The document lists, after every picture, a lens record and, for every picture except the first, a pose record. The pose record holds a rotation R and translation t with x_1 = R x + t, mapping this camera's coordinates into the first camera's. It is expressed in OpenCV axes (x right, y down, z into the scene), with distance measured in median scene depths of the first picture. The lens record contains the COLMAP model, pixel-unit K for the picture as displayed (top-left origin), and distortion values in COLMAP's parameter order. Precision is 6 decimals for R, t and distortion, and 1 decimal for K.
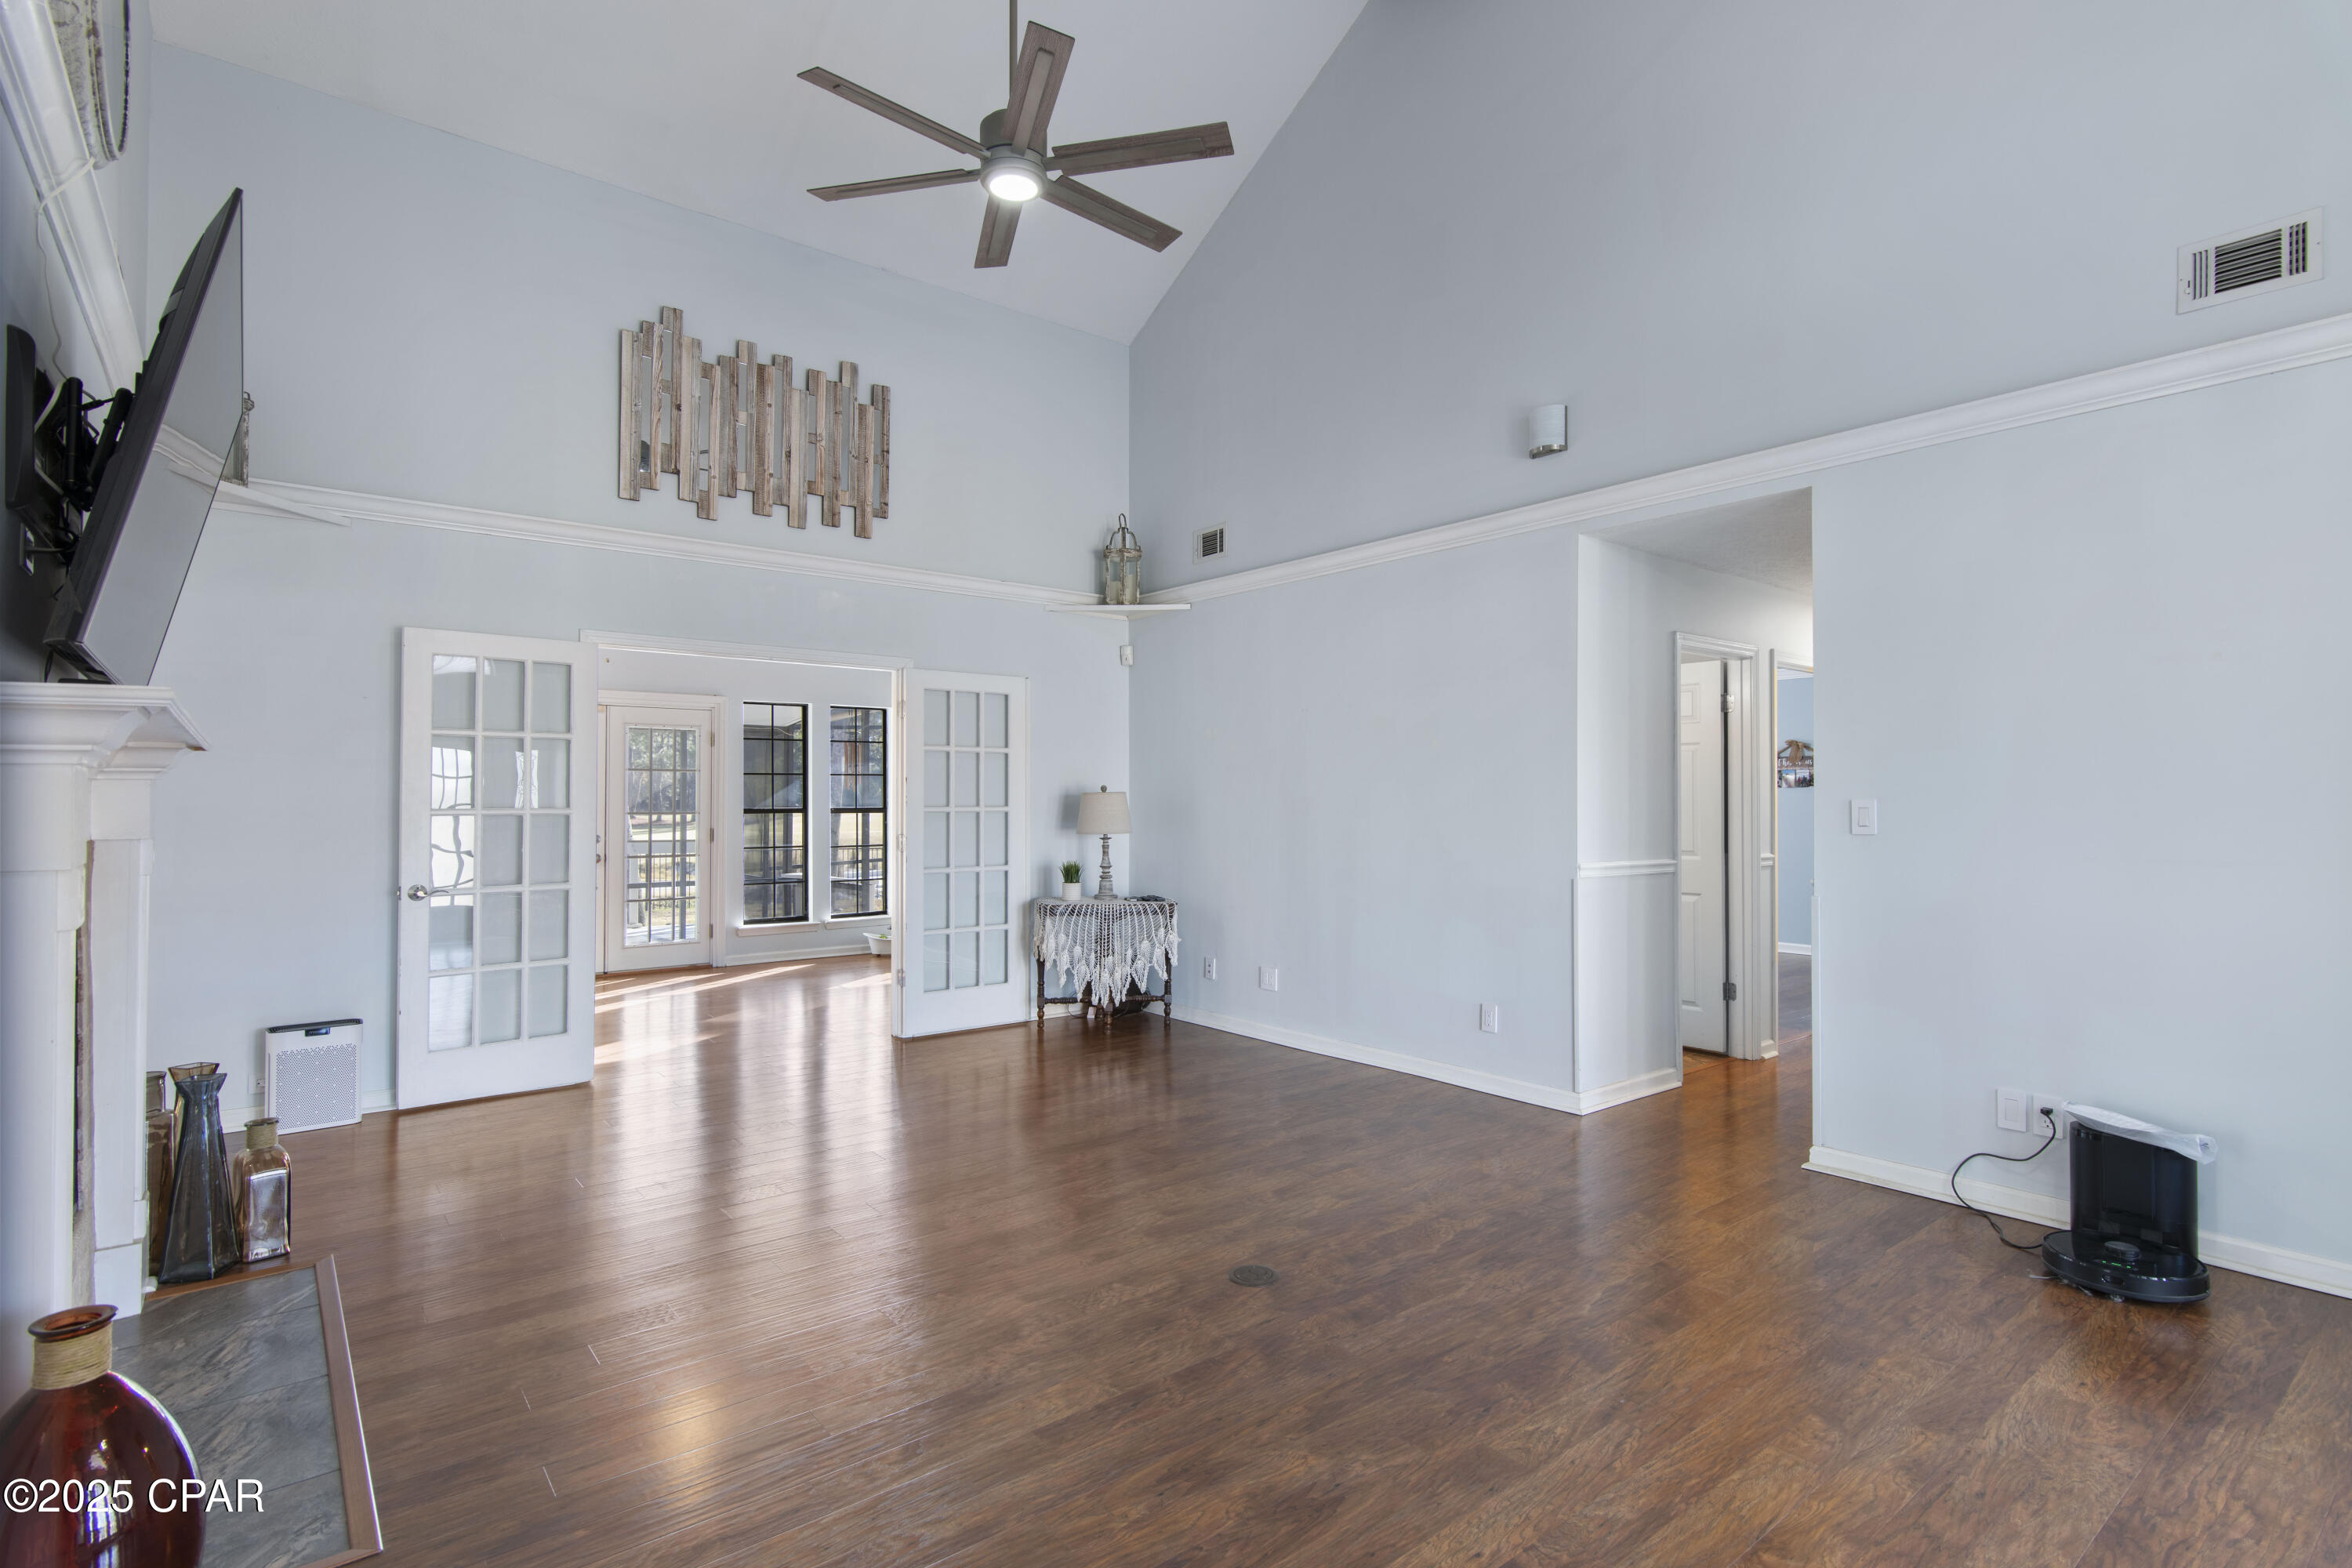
lens RADIAL K [[1164.1, 0, 1177.6], [0, 1164.1, 789.6], [0, 0, 1]] dist [0.002976, -0.000971]
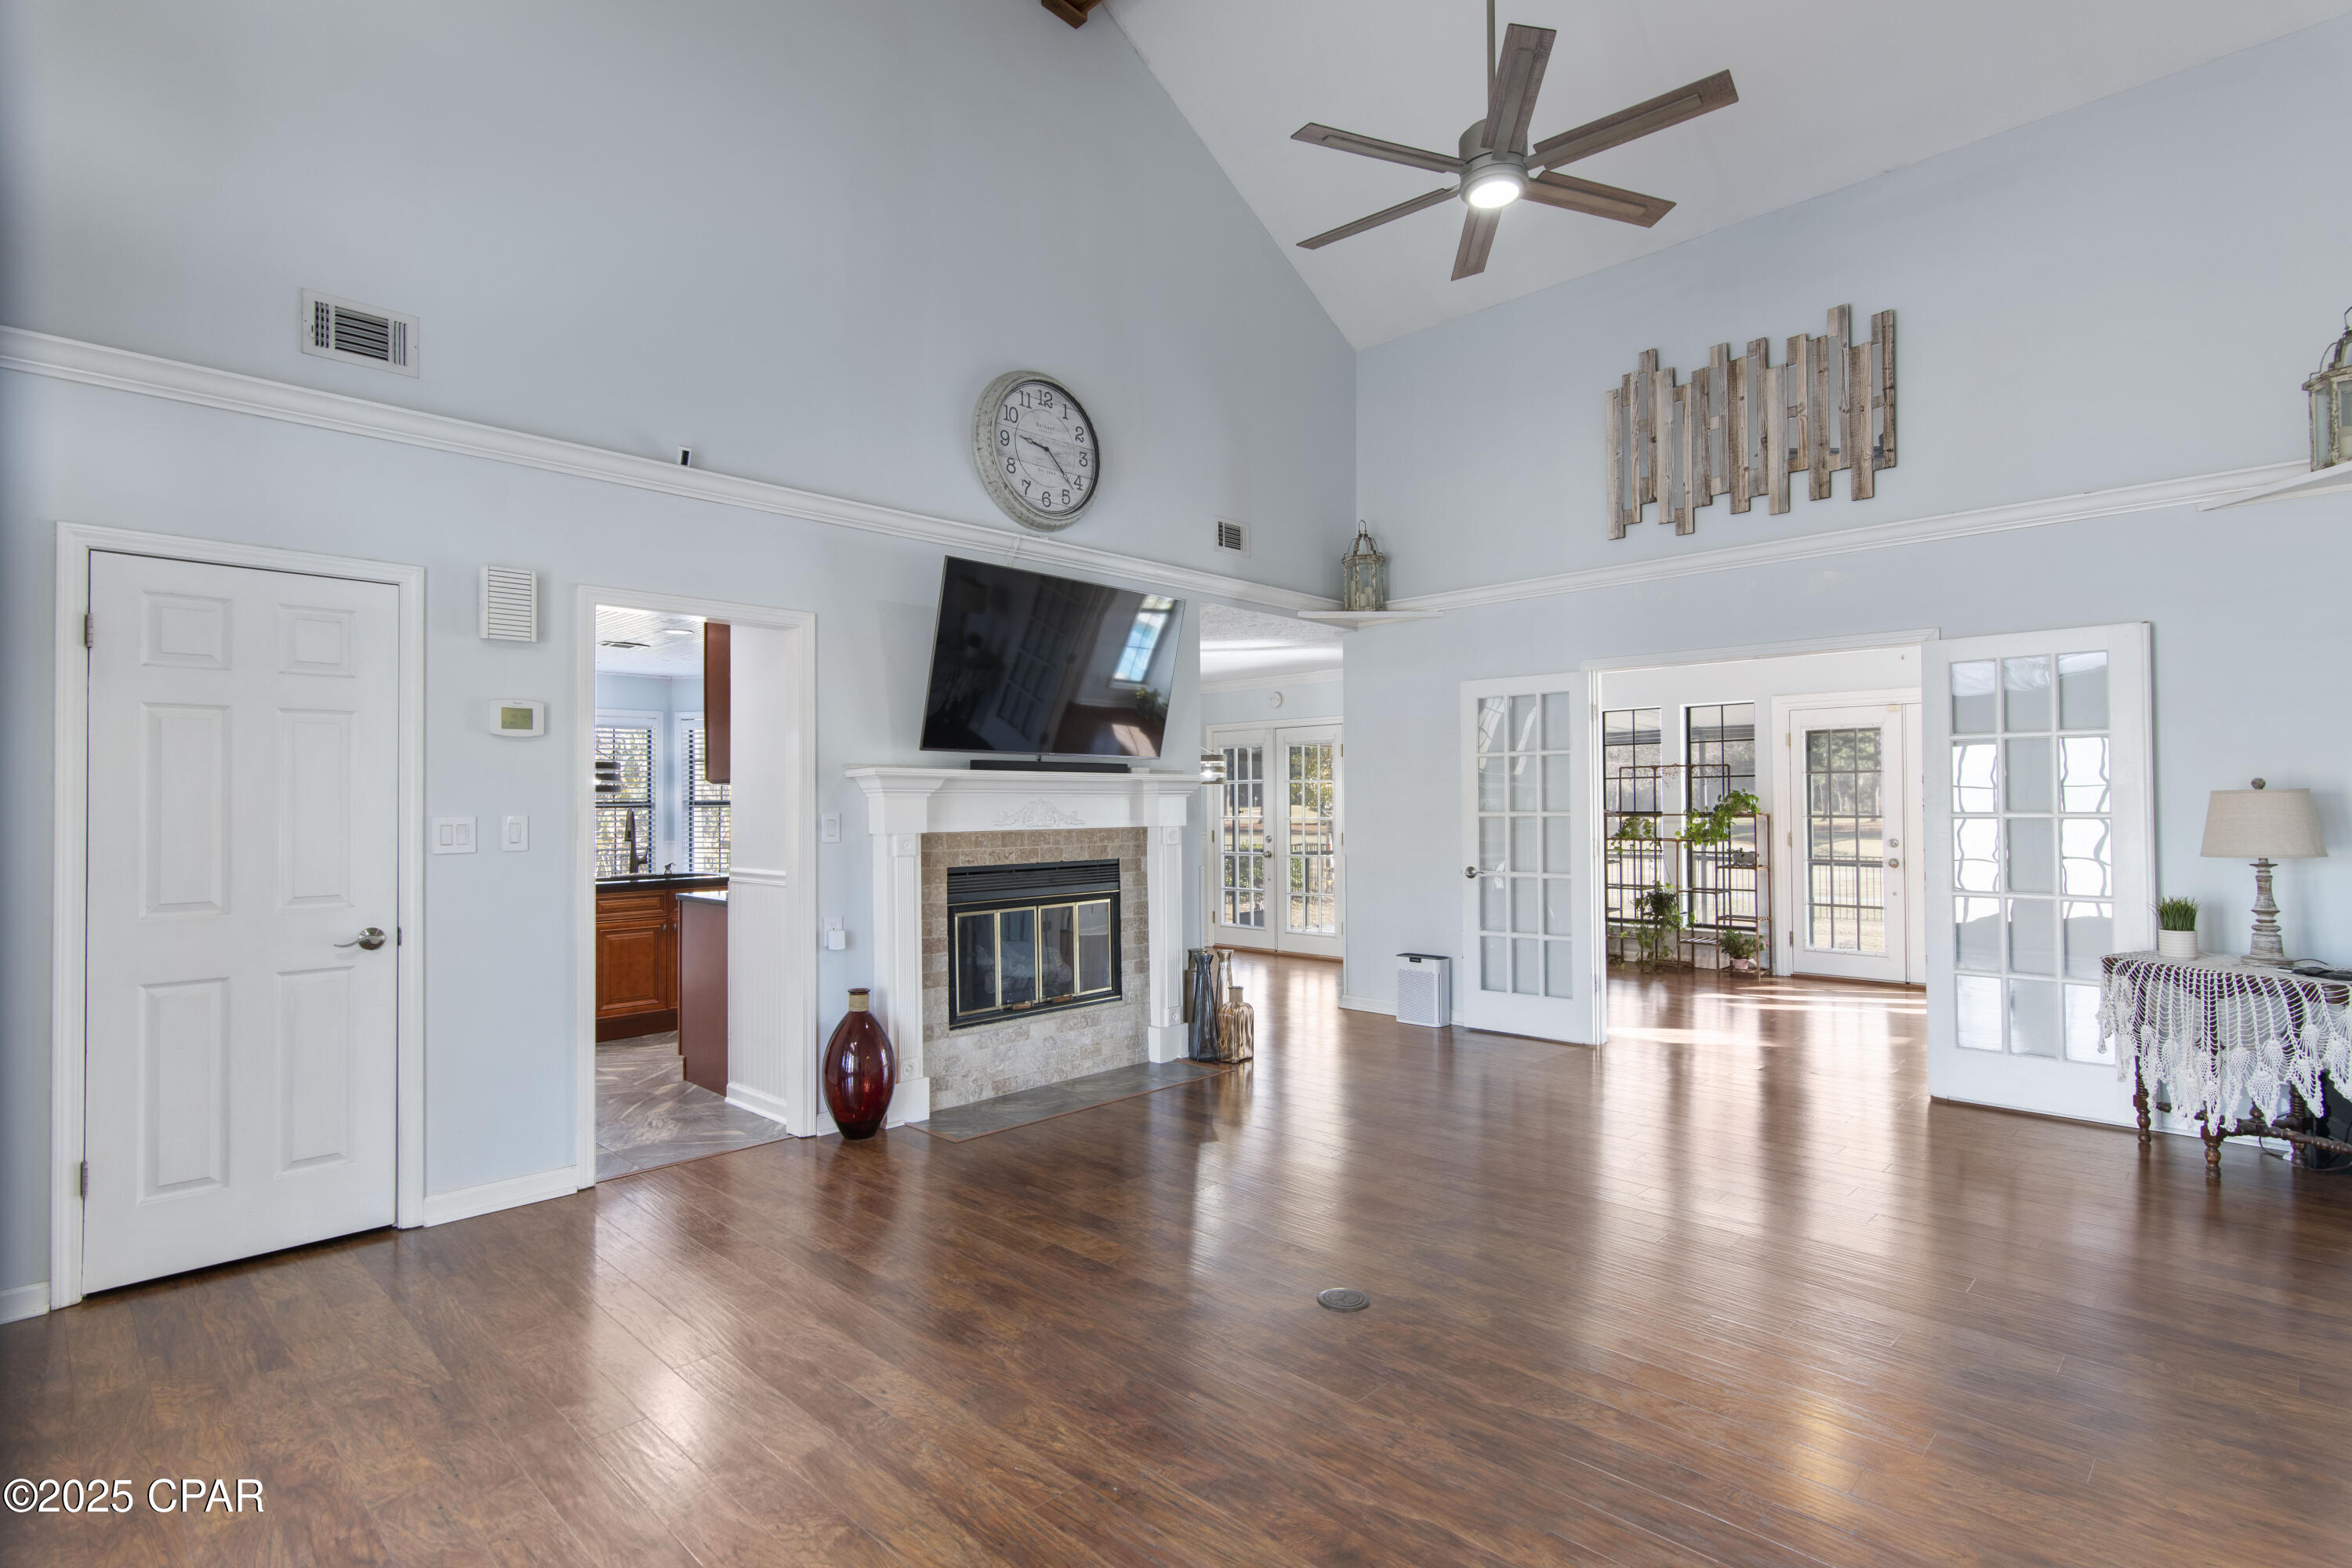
lens RADIAL K [[1164.1, 0, 1174.8], [0, 1164.1, 789.6], [0, 0, 1]] dist [0.002976, -0.000971]
pose [[0.097308, -0.013854, -0.995158, 0.581578], [0.013414, 0.999831, -0.012608, 0.002791], [0.995164, -0.012122, 0.097477, 0.440730]]
